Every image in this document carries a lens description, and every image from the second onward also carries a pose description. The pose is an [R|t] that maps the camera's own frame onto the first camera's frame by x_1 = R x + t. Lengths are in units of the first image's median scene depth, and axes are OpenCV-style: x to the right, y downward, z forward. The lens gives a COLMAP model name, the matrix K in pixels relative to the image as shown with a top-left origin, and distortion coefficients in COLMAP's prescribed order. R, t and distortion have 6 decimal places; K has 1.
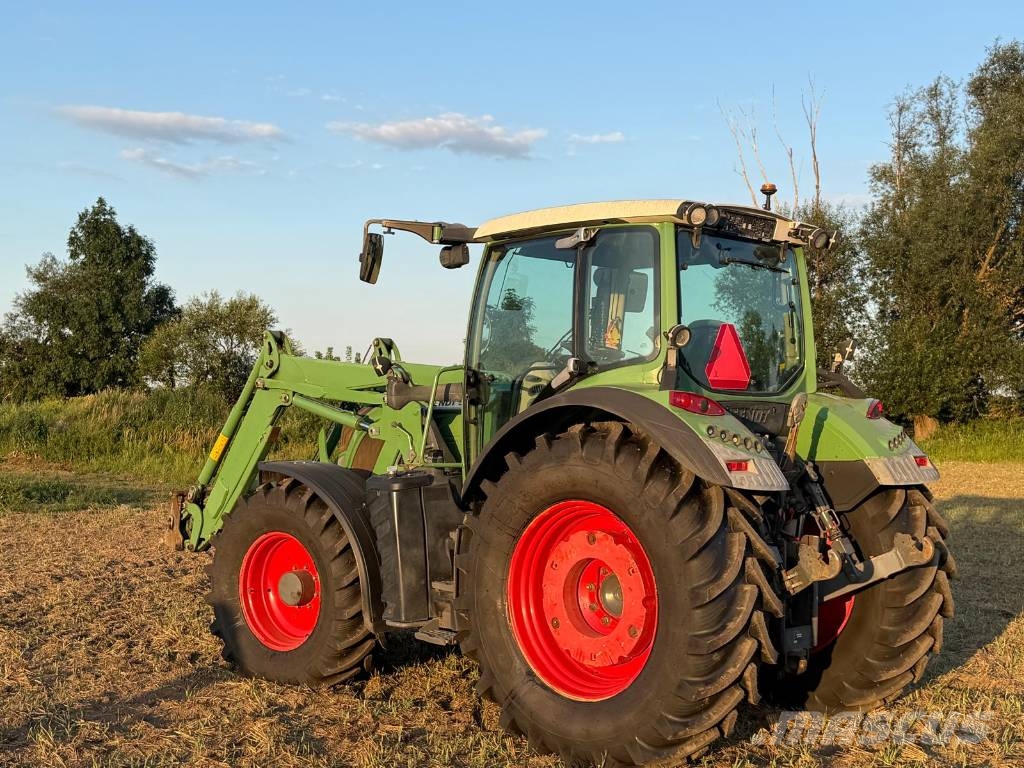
lens RADIAL K [[1262.1, 0, 502.5], [0, 1262.1, 400.7], [0, 0, 1]] dist [0.088209, 0.000000]
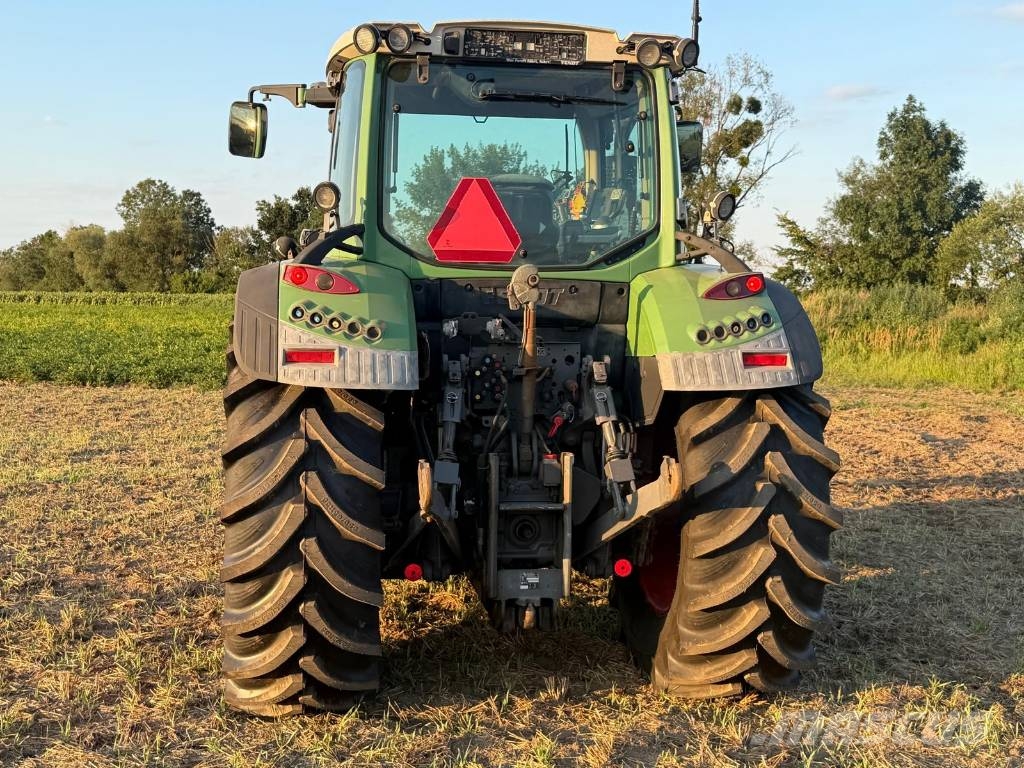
lens RADIAL K [[1268.8, 0, 583.7], [0, 1268.8, 397.5], [0, 0, 1]] dist [0.117790, 0.000000]
pose [[0.815782, 0.035444, -0.577272, 0.739557], [0.007392, 0.997400, 0.071687, 0.019729], [0.578312, -0.062748, 0.813399, 0.417156]]
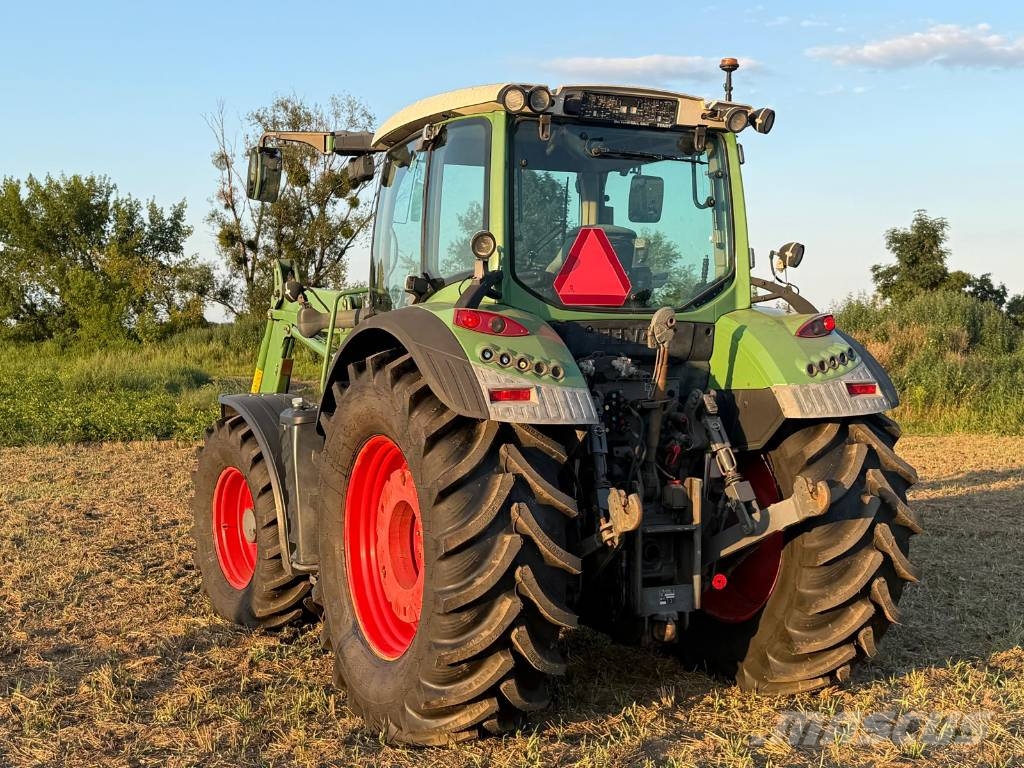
lens RADIAL K [[1268.8, 0, 550.7], [0, 1268.8, 399.3], [0, 0, 1]] dist [0.117790, 0.000000]
pose [[0.950094, -0.004045, -0.311938, 0.445545], [0.019392, 0.998748, 0.046113, 0.014679], [0.311361, -0.049860, 0.948983, 0.189997]]
